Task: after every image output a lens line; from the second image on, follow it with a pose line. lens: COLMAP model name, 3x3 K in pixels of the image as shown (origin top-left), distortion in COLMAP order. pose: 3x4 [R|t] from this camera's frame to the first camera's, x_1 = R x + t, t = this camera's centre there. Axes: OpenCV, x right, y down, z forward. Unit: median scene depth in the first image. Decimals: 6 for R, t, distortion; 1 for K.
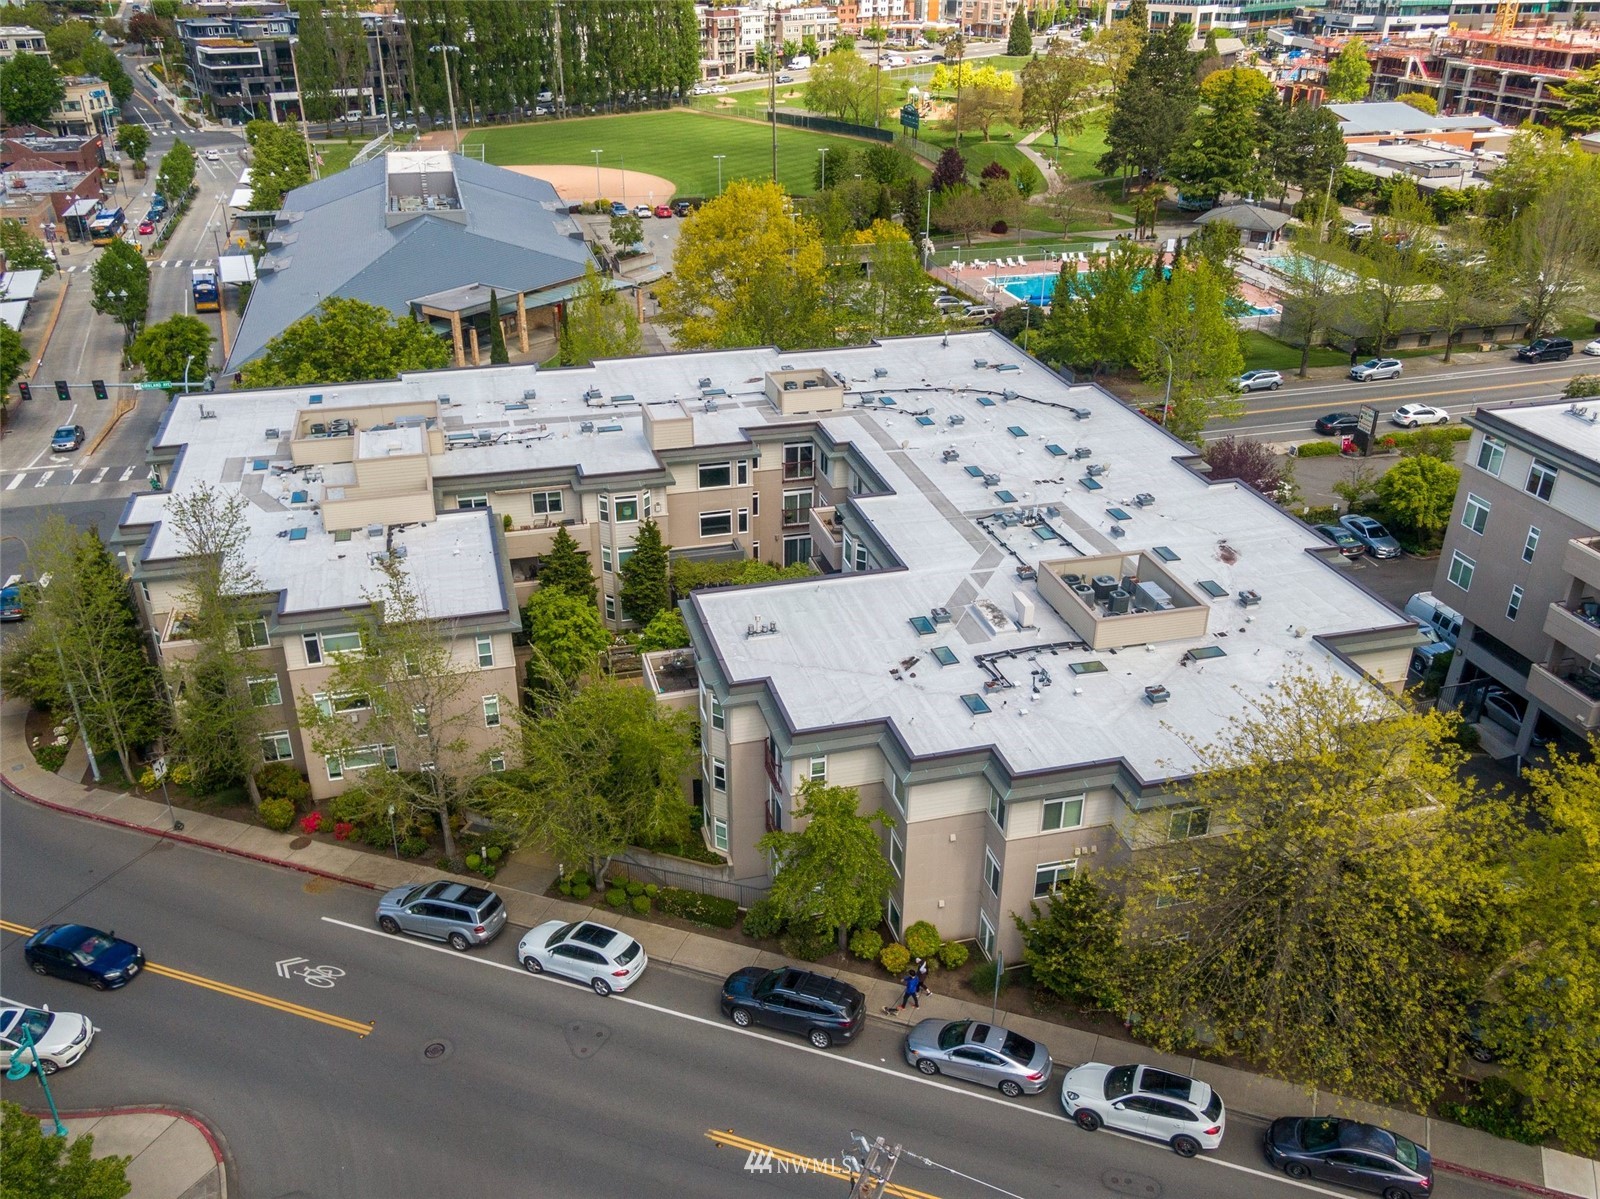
lens RADIAL K [[1355.9, 0, 800.0], [0, 1355.9, 599.5], [0, 0, 1]] dist [0.034892, 0.005763]
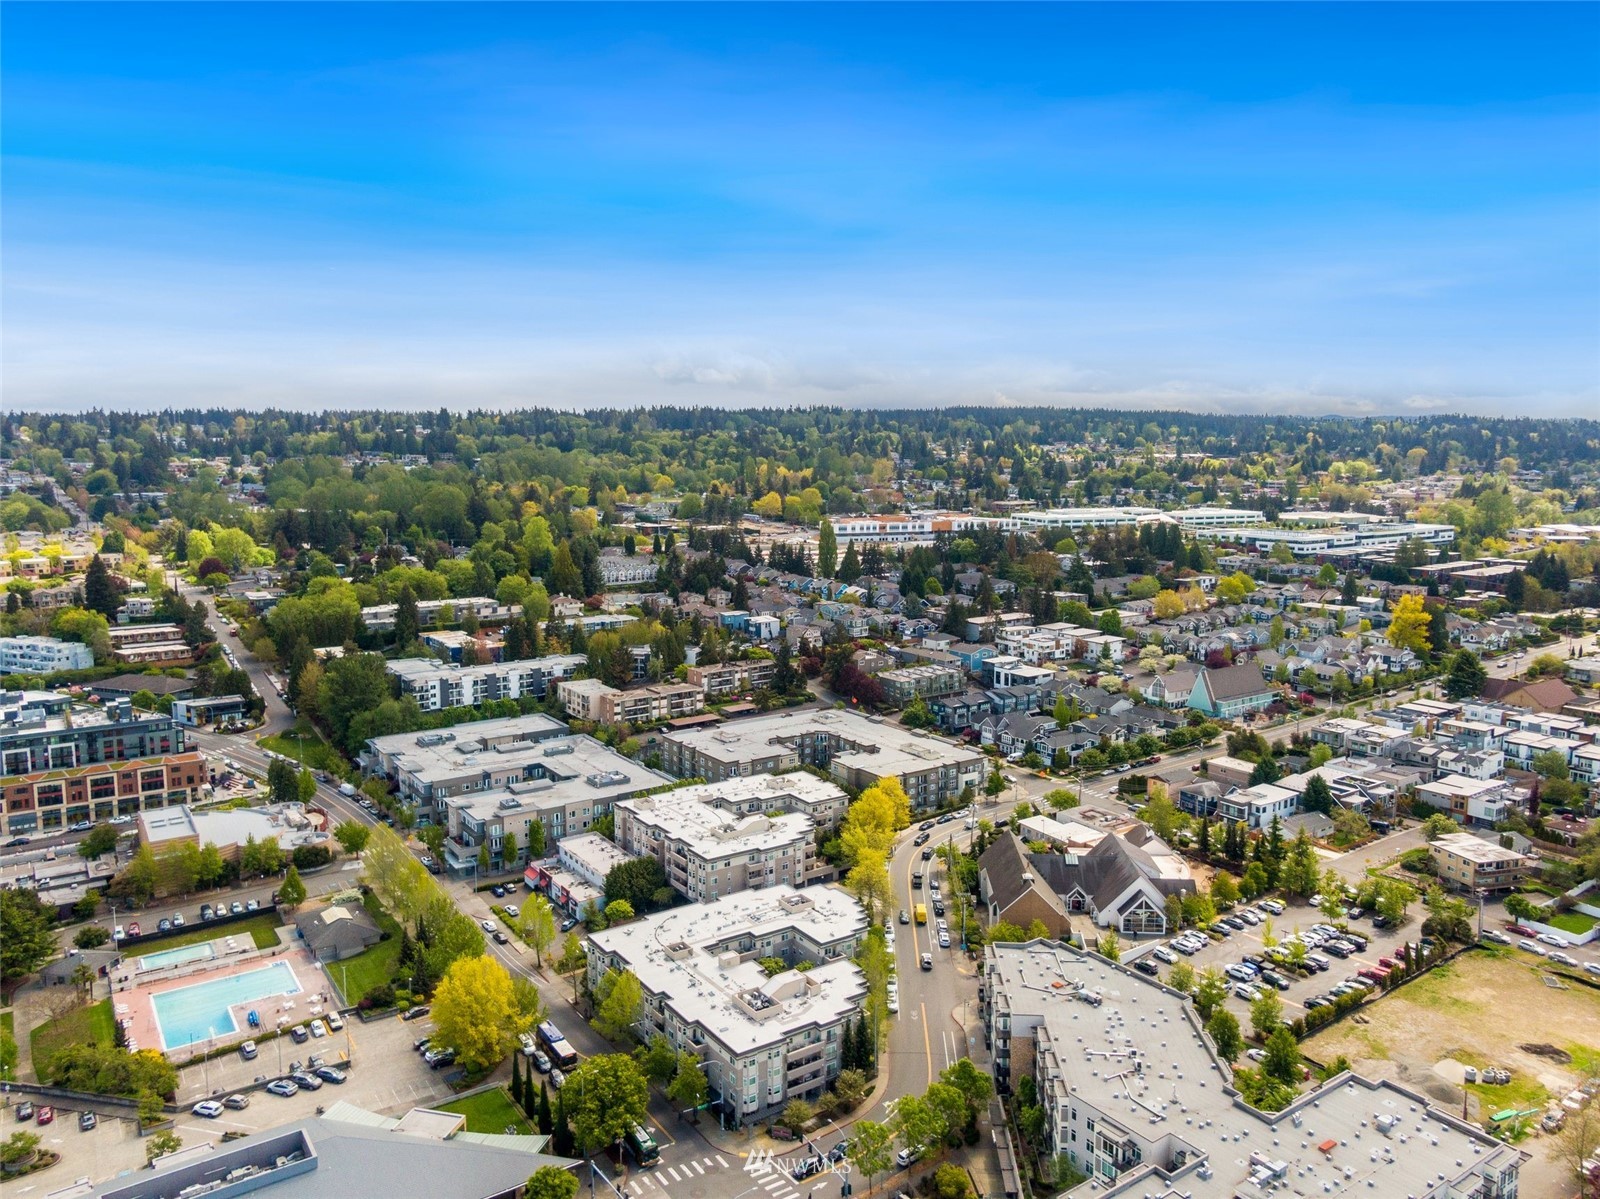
lens RADIAL K [[1127.0, 0, 800.0], [0, 1127.0, 599.5], [0, 0, 1]] dist [0.057884, -0.008724]
pose [[-0.337562, -0.128245, 0.932526, -2.627144], [0.429210, 0.860724, 0.273739, -1.573896], [-0.837753, 0.492653, -0.235504, 1.084371]]
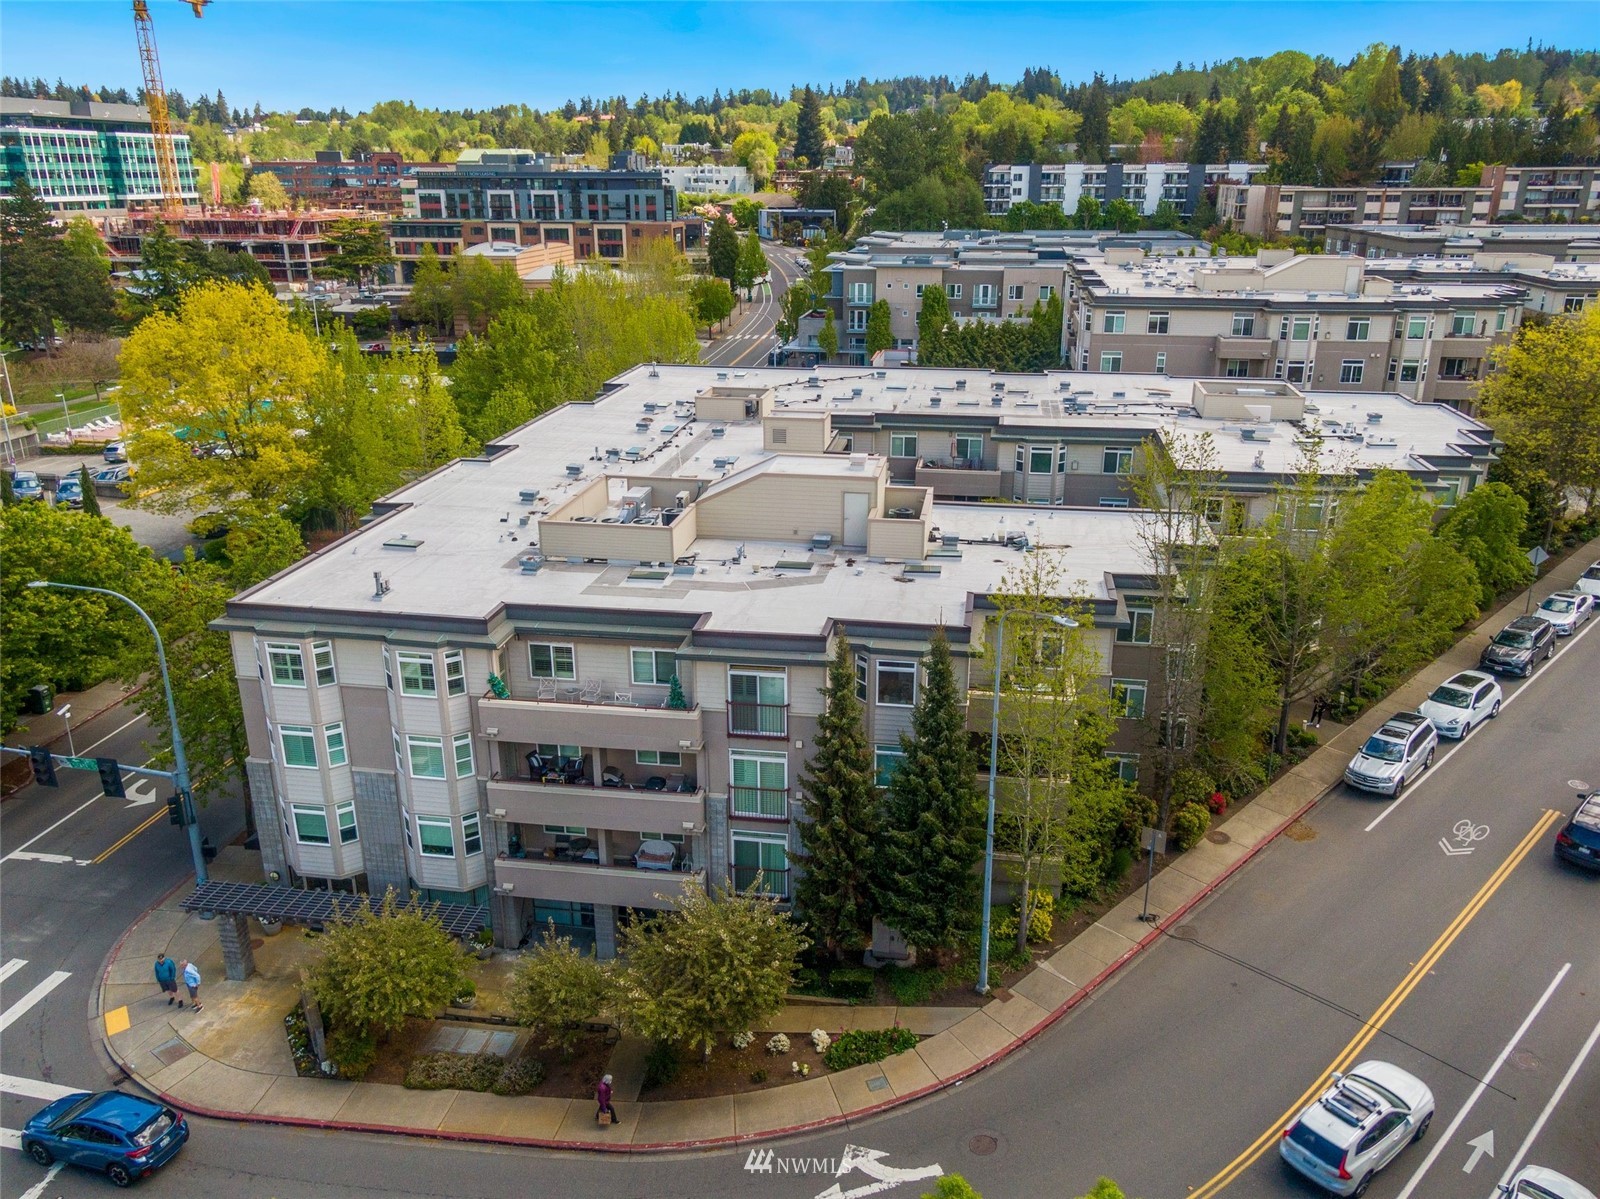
lens RADIAL K [[1215.4, 0, 818.2], [0, 1215.4, 575.6], [0, 0, 1]] dist [0.003465, 0.000646]
pose [[0.401289, -0.291758, 0.868242, -0.862325], [0.423110, 0.899763, 0.106795, -0.126946], [-0.812370, 0.324506, 0.484511, 0.619665]]
